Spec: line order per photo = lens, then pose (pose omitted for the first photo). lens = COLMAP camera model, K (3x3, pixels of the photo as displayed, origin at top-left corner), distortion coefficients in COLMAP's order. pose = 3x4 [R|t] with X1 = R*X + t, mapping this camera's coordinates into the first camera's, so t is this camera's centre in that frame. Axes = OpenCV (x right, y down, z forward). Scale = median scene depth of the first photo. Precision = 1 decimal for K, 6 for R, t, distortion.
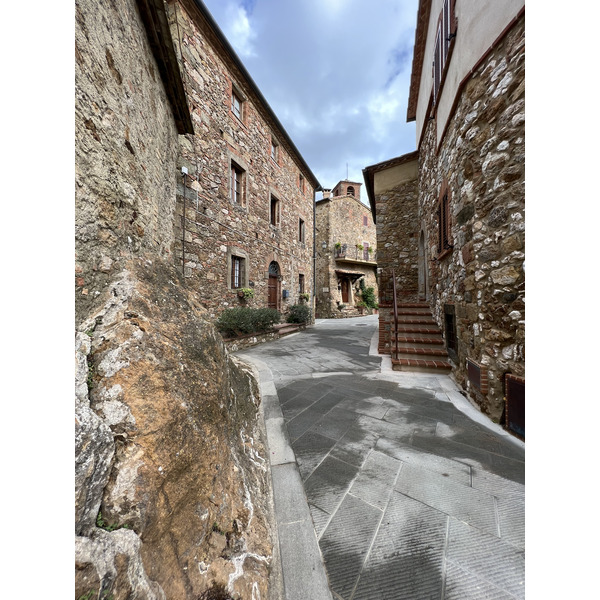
lens RADIAL K [[237.0, 0, 301.9], [0, 237.0, 296.4], [0, 0, 1]] dist [0.002675, 0.001037]
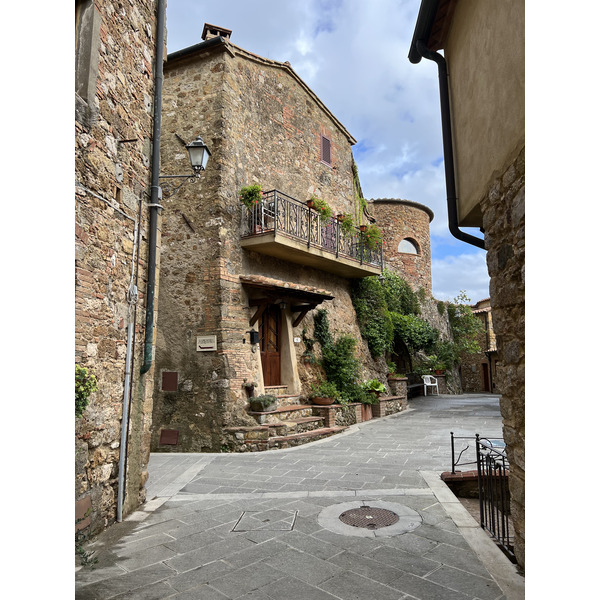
lens RADIAL K [[445.3, 0, 298.1], [0, 445.3, 302.7], [0, 0, 1]] dist [0.043233, -0.015709]
pose [[0.961396, 0.030925, 0.273426, 0.100123], [0.001600, 0.993020, -0.117938, -0.022661], [-0.275165, 0.113823, 0.954635, 0.784446]]
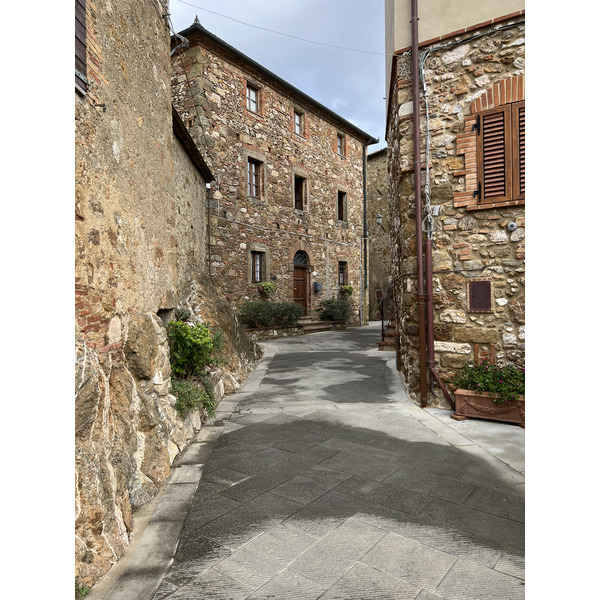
lens RADIAL K [[445.3, 0, 298.8], [0, 445.3, 302.6], [0, 0, 1]] dist [0.043233, -0.015709]
pose [[0.969304, -0.019937, -0.245056, 0.265942], [0.025922, 0.999439, 0.021221, 0.010609], [0.244496, -0.026922, 0.969277, -0.591920]]
